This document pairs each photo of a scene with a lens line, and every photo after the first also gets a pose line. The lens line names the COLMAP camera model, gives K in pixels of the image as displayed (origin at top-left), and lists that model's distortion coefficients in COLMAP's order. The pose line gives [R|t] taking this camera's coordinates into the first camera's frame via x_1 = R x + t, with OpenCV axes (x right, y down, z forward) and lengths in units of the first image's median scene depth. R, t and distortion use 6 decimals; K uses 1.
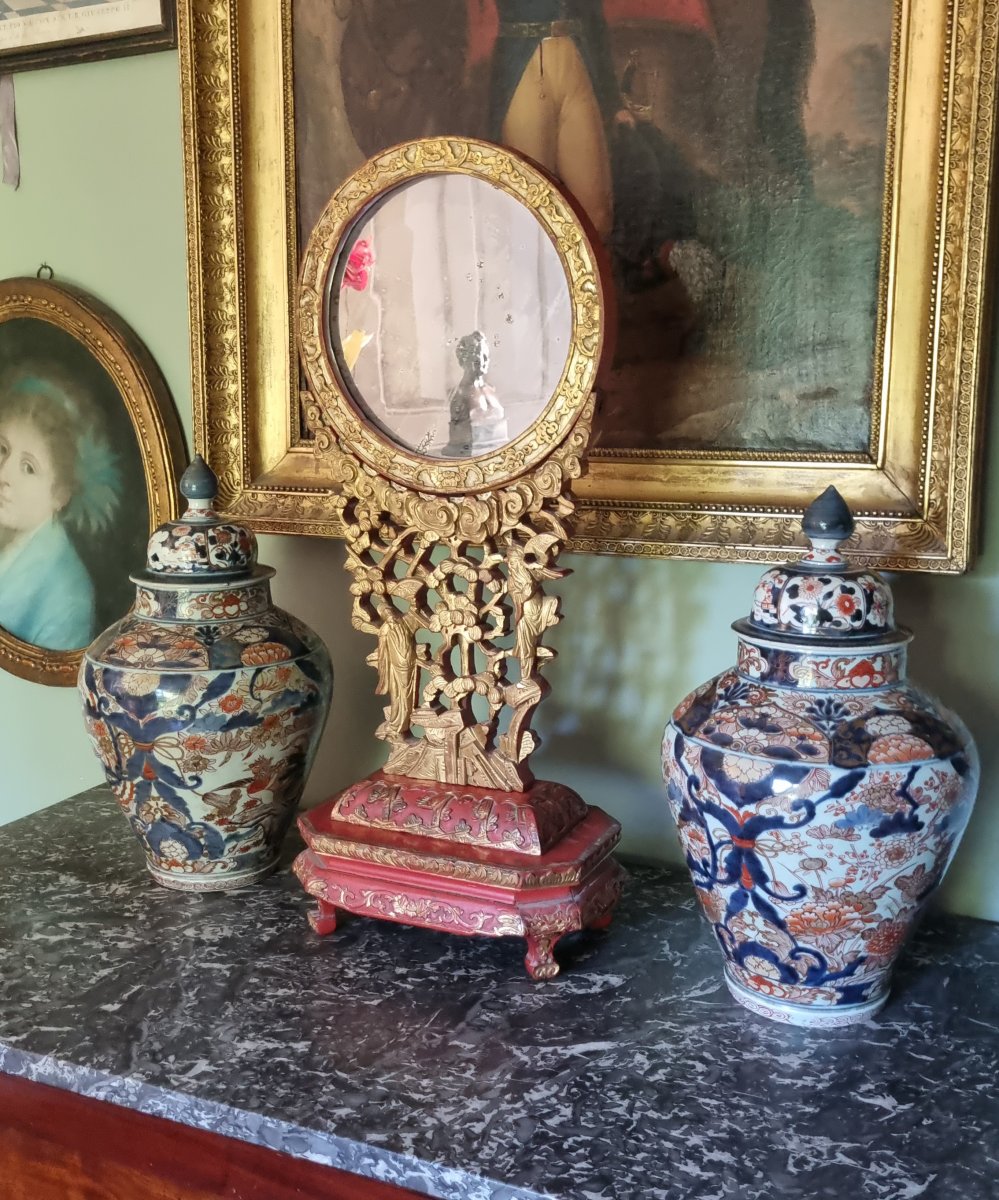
lens RADIAL K [[1092.0, 0, 471.9], [0, 1092.0, 555.6], [0, 0, 1]] dist [0.018389, 0.007973]
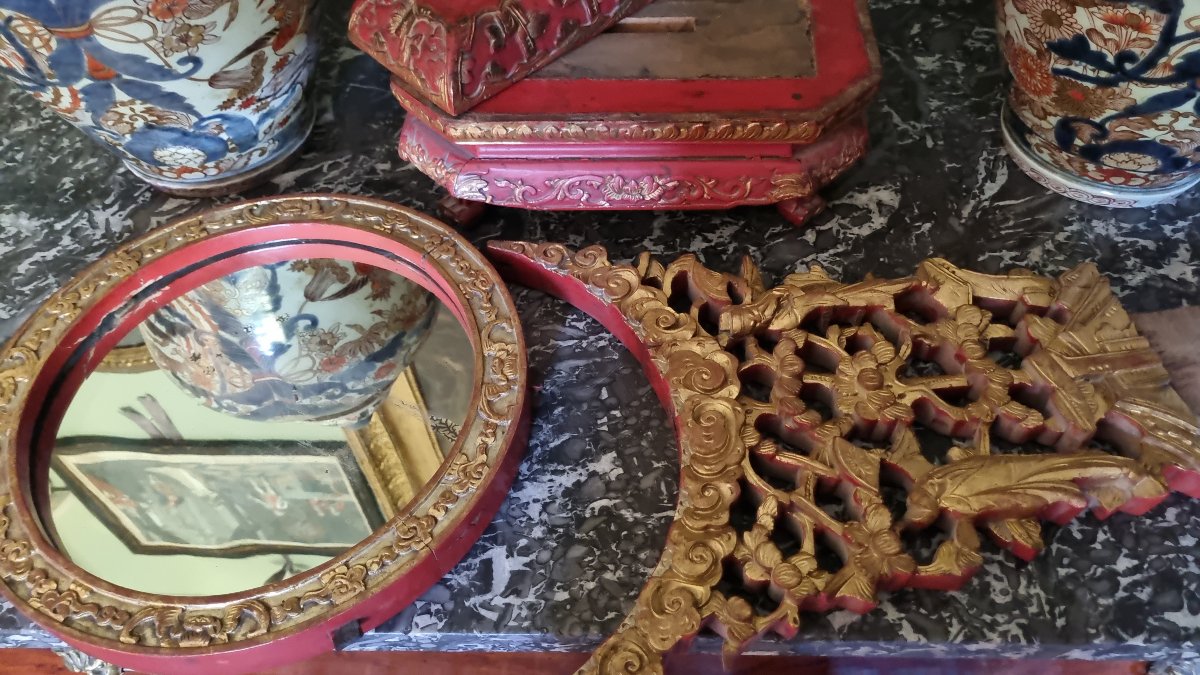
lens RADIAL K [[921.8, 0, 587.0], [0, 921.8, 316.2], [0, 0, 1]] dist [0.045980, -0.051741]
pose [[0.933725, -0.299859, 0.195557, -0.195306], [0.089583, 0.724593, 0.683330, -0.011830], [-0.346602, -0.620523, 0.703433, 0.508442]]
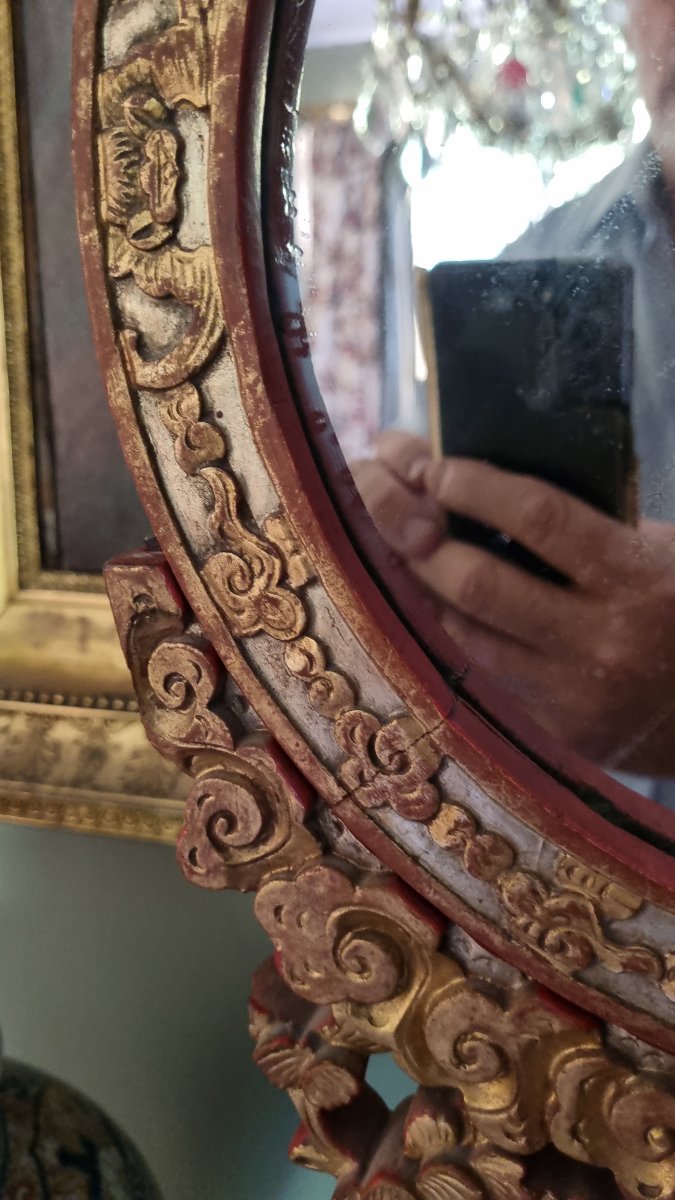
lens RADIAL K [[921.8, 0, 337.5], [0, 921.8, 600.0], [0, 0, 1]] dist [0.045980, -0.051741]
pose [[0.984162, -0.023037, 0.175766, -0.138917], [0.016138, 0.999046, 0.040579, -0.141307], [-0.176533, -0.037100, 0.983595, 0.805315]]
